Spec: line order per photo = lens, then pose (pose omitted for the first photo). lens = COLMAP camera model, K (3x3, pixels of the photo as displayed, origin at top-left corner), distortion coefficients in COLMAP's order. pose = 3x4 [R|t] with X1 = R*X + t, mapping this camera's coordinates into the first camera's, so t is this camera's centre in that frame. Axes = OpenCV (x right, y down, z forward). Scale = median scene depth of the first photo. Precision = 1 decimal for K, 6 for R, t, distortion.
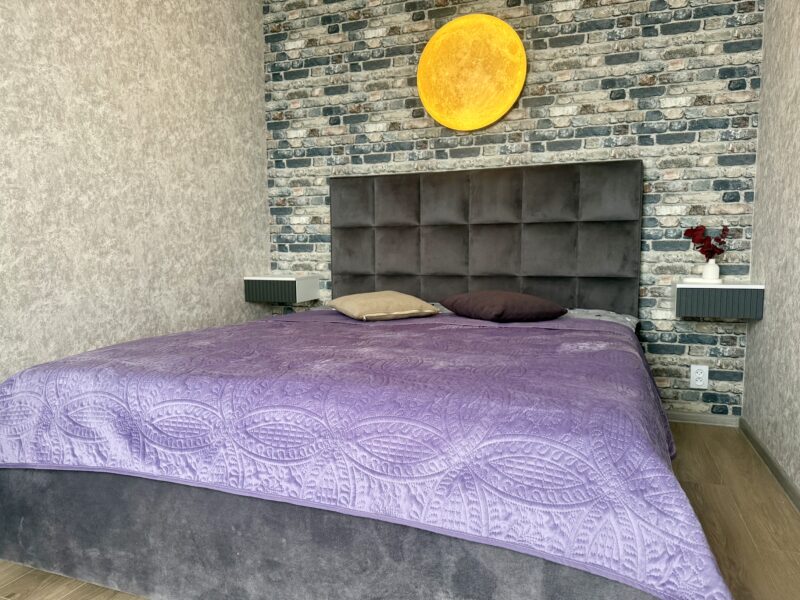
lens RADIAL K [[563.6, 0, 395.8], [0, 563.6, 300.9], [0, 0, 1]] dist [0.027762, -0.037277]
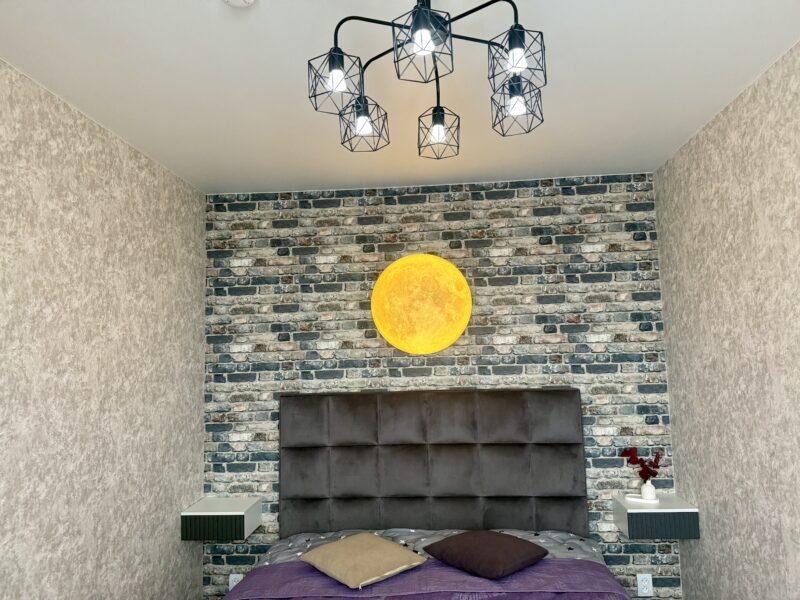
lens RADIAL K [[559.4, 0, 400.0], [0, 559.4, 300.0], [0, 0, 1]] dist [0.168051, -0.242000]
pose [[0.961703, 0.002016, 0.274087, -0.224585], [0.051079, 0.981138, -0.186440, -0.226011], [-0.269293, 0.193300, 0.943460, -0.021269]]
